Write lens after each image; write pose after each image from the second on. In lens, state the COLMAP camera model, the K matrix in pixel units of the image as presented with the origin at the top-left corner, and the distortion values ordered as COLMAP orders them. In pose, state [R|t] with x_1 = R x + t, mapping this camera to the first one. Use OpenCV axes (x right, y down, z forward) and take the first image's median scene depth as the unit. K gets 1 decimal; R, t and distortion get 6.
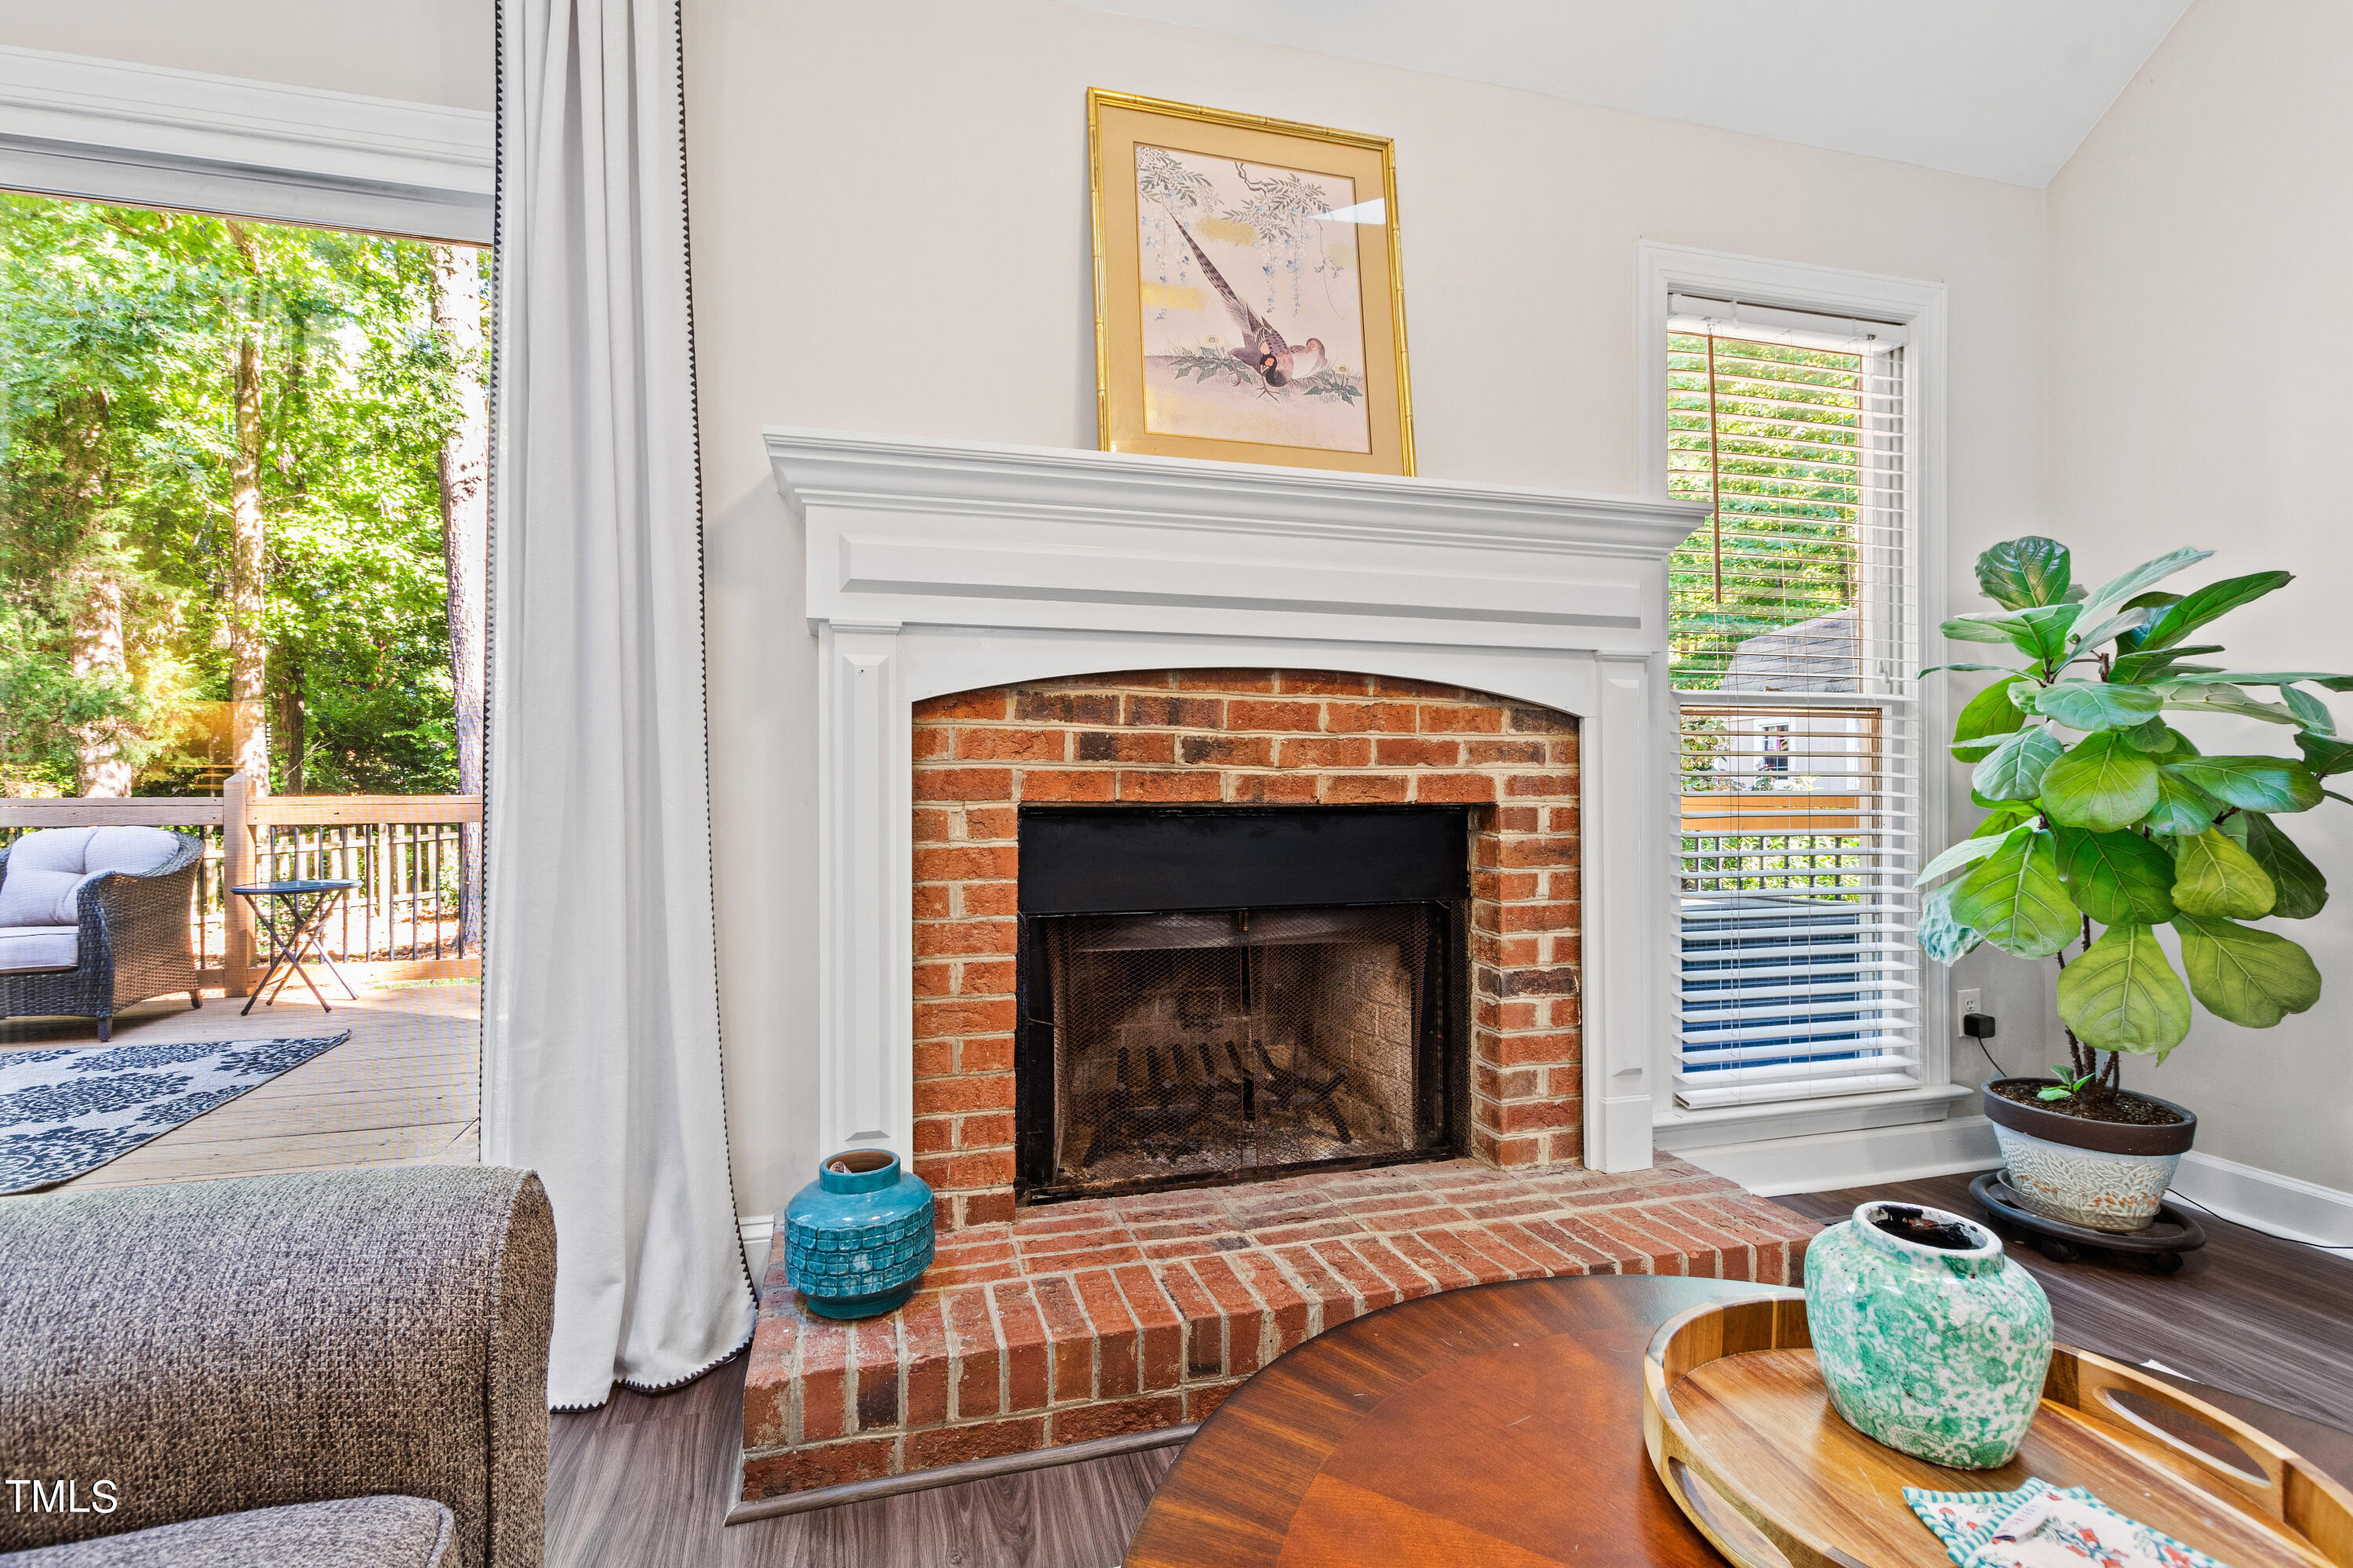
lens RADIAL K [[1045.4, 0, 1135.0], [0, 1045.4, 788.0], [0, 0, 1]] dist [0.001033, 0.000009]
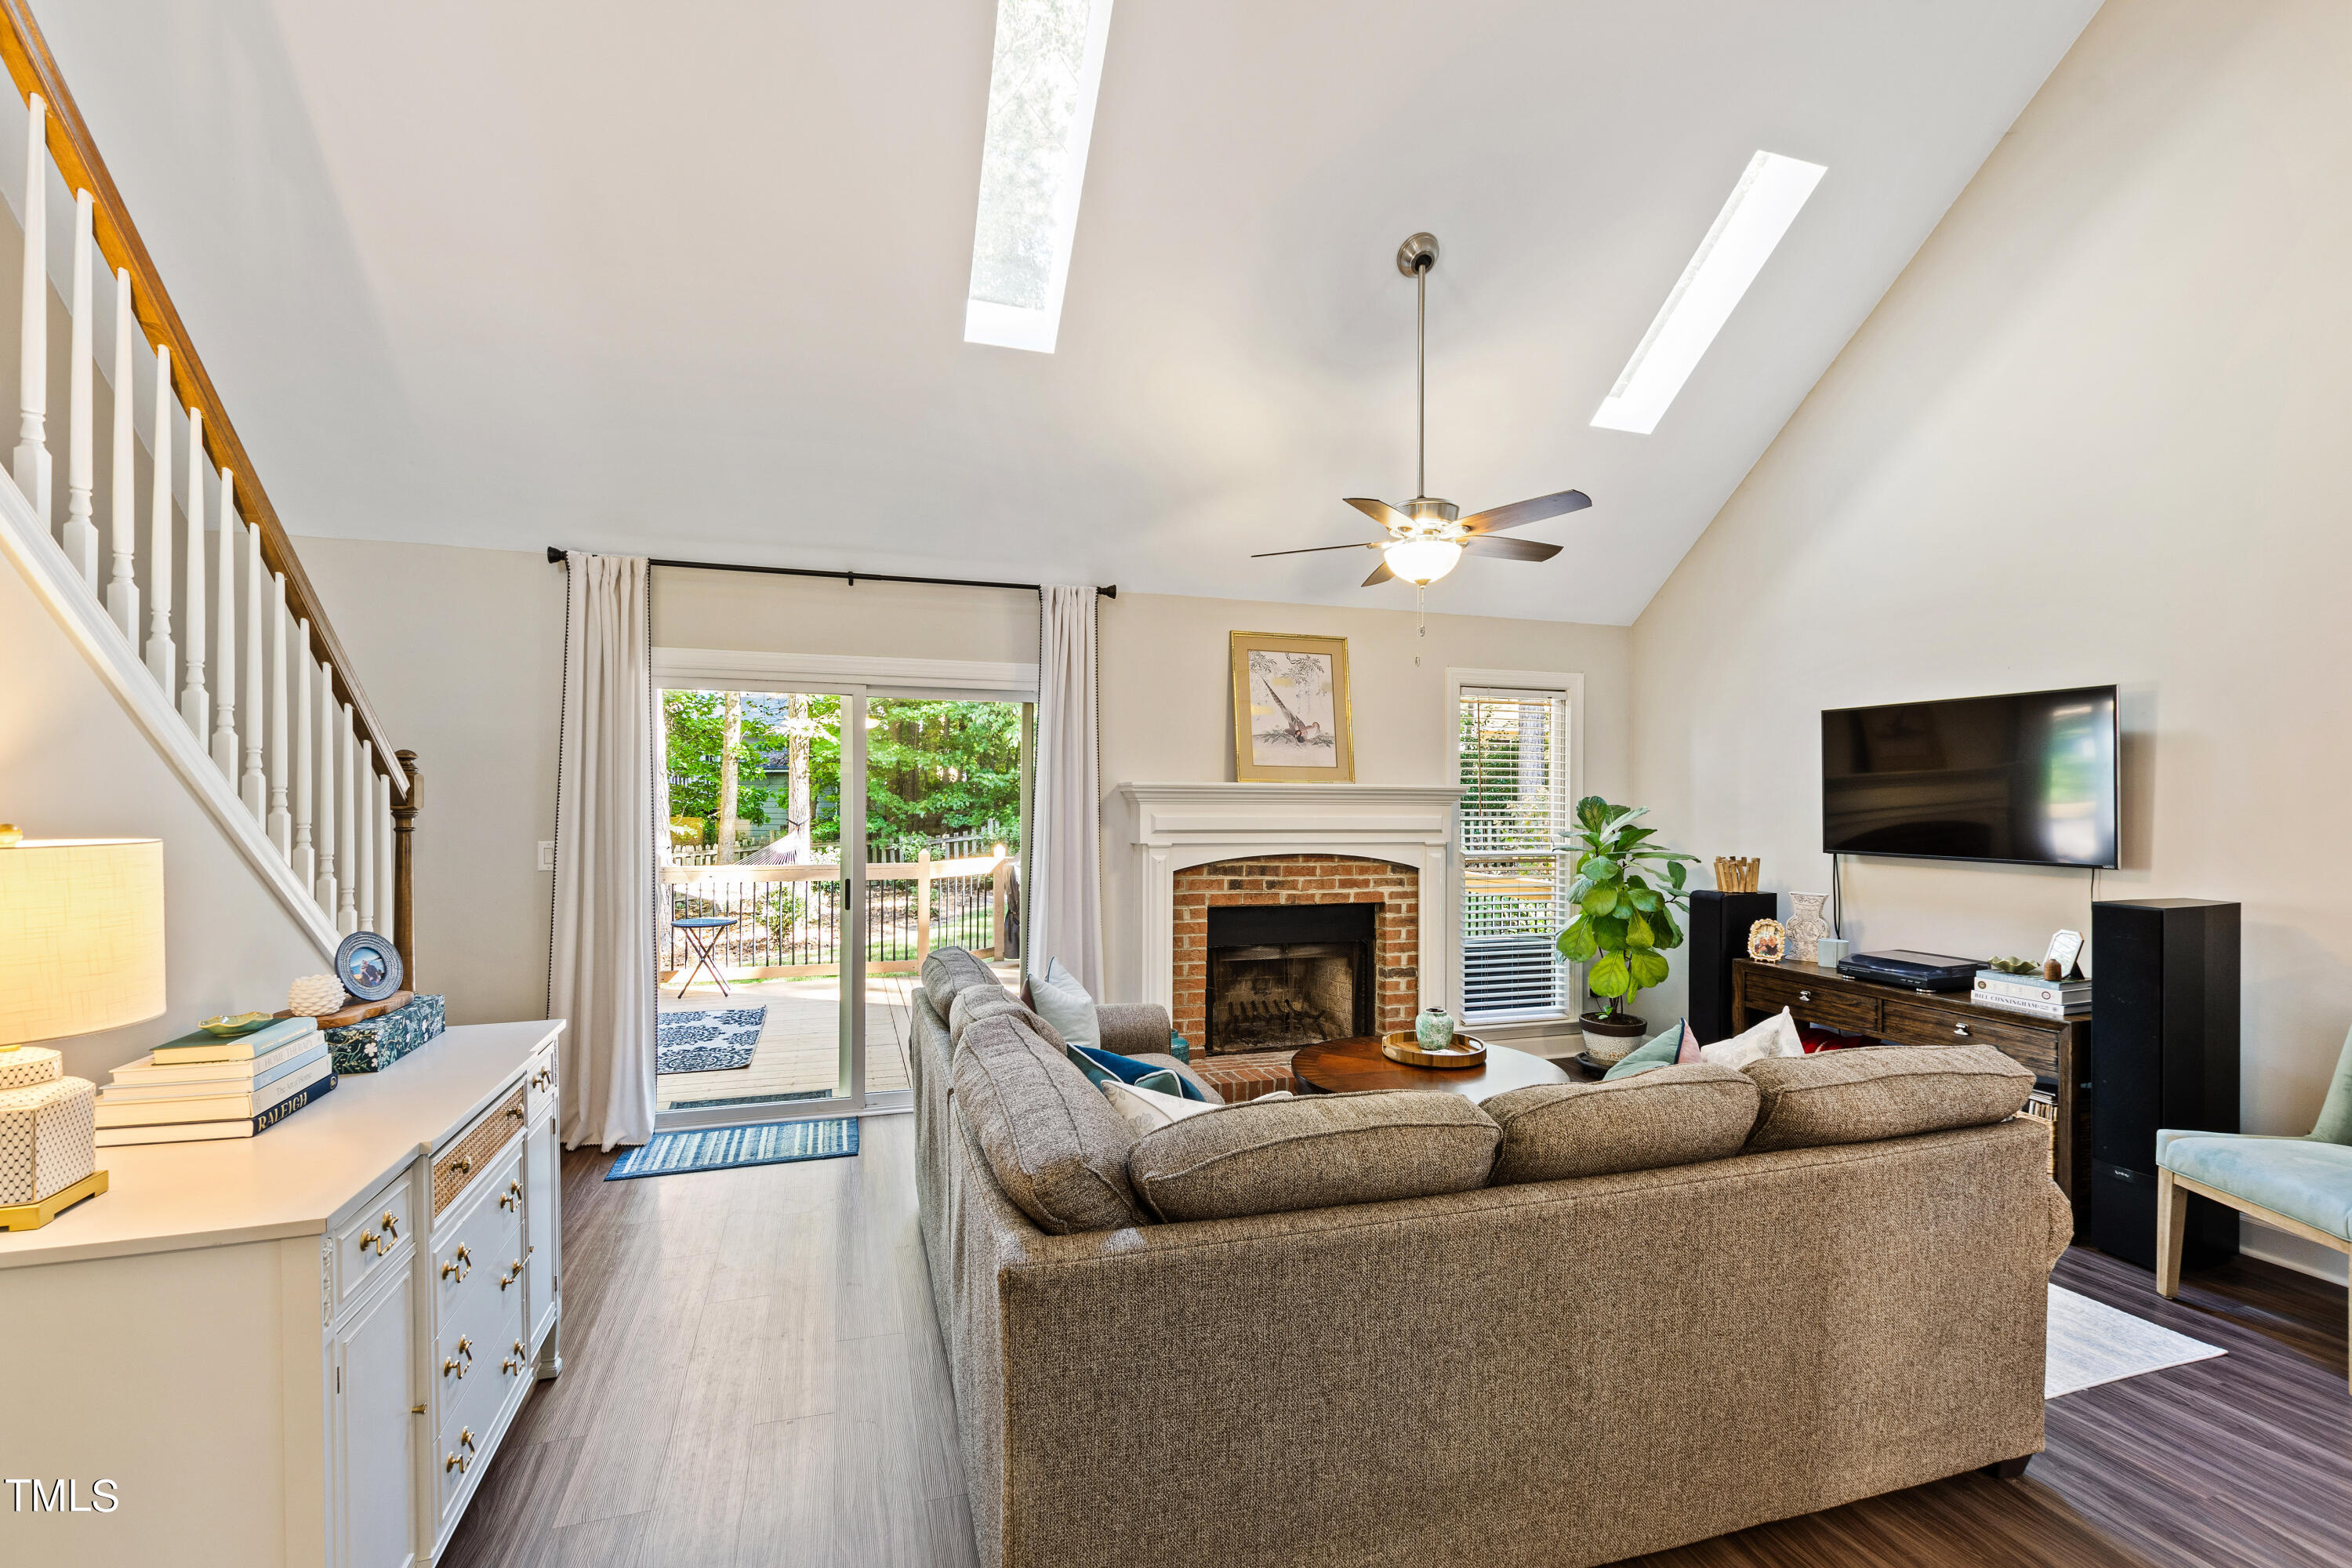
lens RADIAL K [[1011.8, 0, 1160.7], [0, 1011.8, 815.1], [0, 0, 1]] dist [0.000555, -0.000068]
pose [[0.998907, 0.006144, 0.046341, -0.319782], [-0.006481, 0.999954, 0.007137, -0.214984], [-0.046295, -0.007430, 0.998900, -1.454888]]
